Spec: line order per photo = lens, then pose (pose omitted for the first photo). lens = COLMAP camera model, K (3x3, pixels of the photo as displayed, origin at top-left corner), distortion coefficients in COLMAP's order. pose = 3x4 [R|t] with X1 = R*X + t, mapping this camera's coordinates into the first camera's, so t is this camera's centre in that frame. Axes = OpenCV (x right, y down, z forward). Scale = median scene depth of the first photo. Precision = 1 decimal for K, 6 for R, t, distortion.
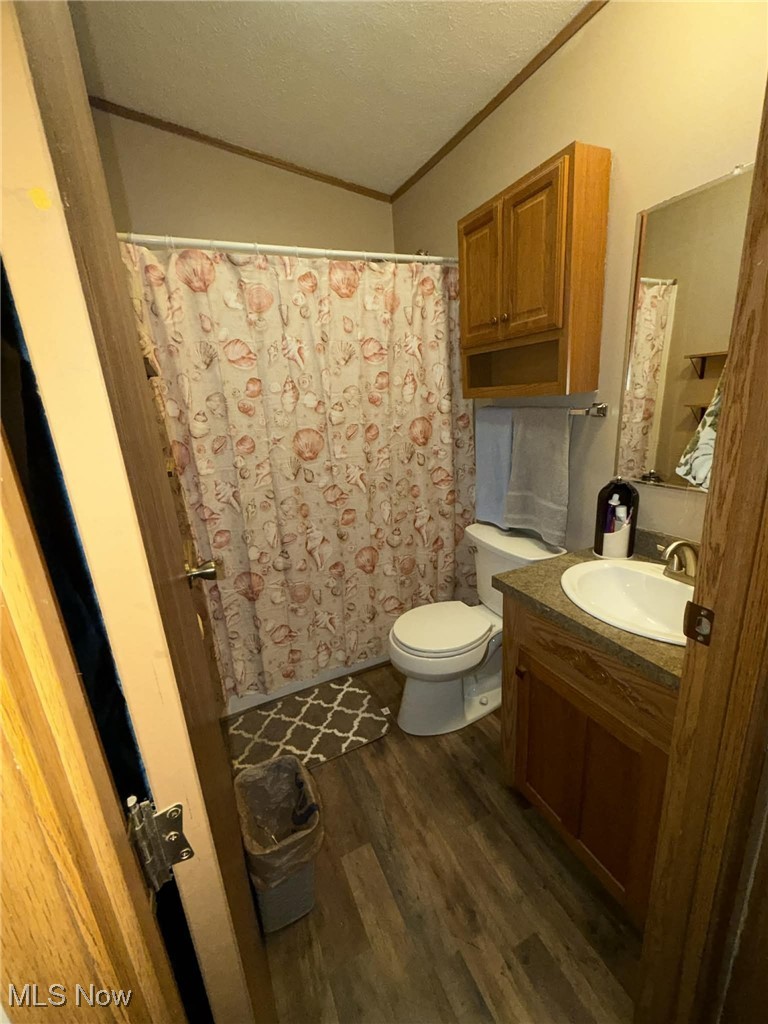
lens RADIAL K [[423.9, 0, 385.3], [0, 423.9, 515.6], [0, 0, 1]] dist [-0.001081, 0.000007]
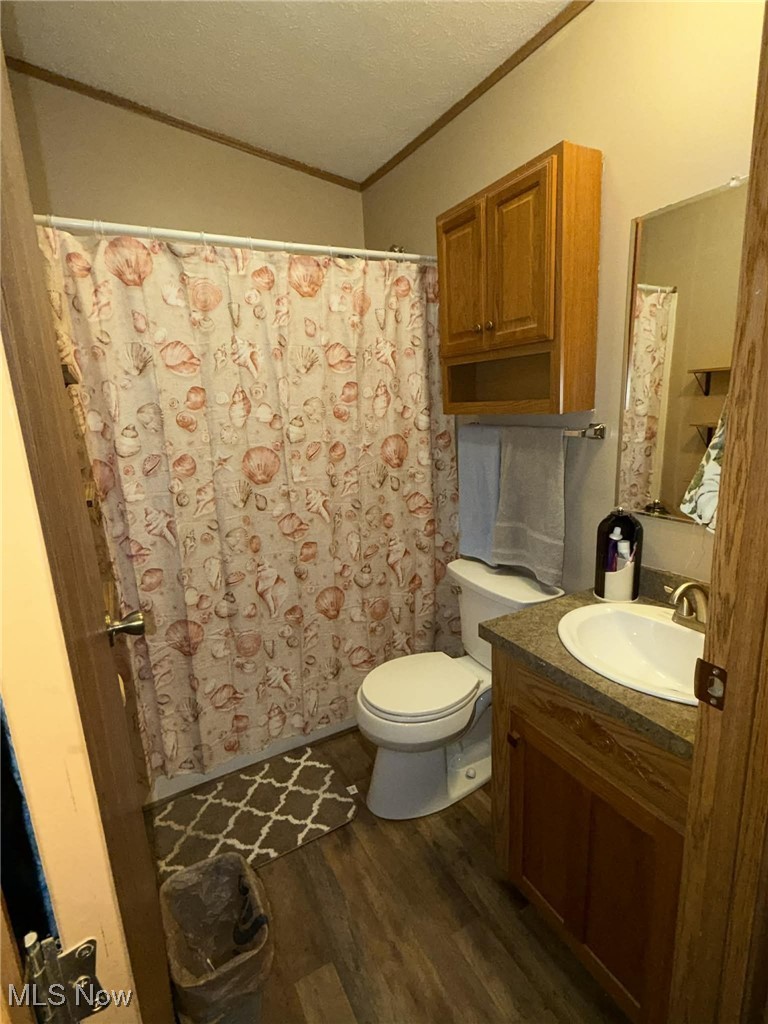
lens RADIAL K [[505.5, 0, 386.9], [0, 505.5, 513.8], [0, 0, 1]] dist [-0.002623, 0.000894]
pose [[0.997709, 0.004087, 0.067525, -0.000371], [-0.000050, 0.998218, -0.059673, -0.014350], [-0.067648, 0.059533, 0.995931, -0.006942]]
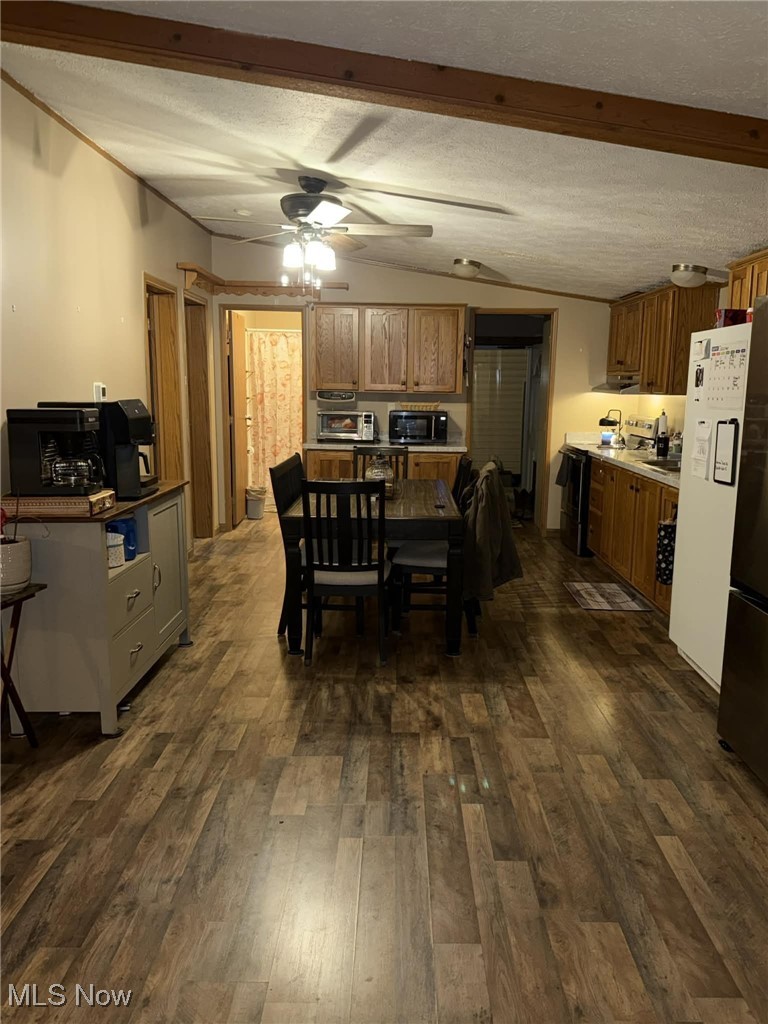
lens RADIAL K [[828.7, 0, 389.0], [0, 828.7, 509.8], [0, 0, 1]] dist [0.034572, -0.064926]
pose [[0.901153, 0.143542, -0.409047, 2.782916], [-0.184128, 0.980983, -0.061399, 0.806018], [0.392455, 0.130647, 0.910445, -3.775929]]
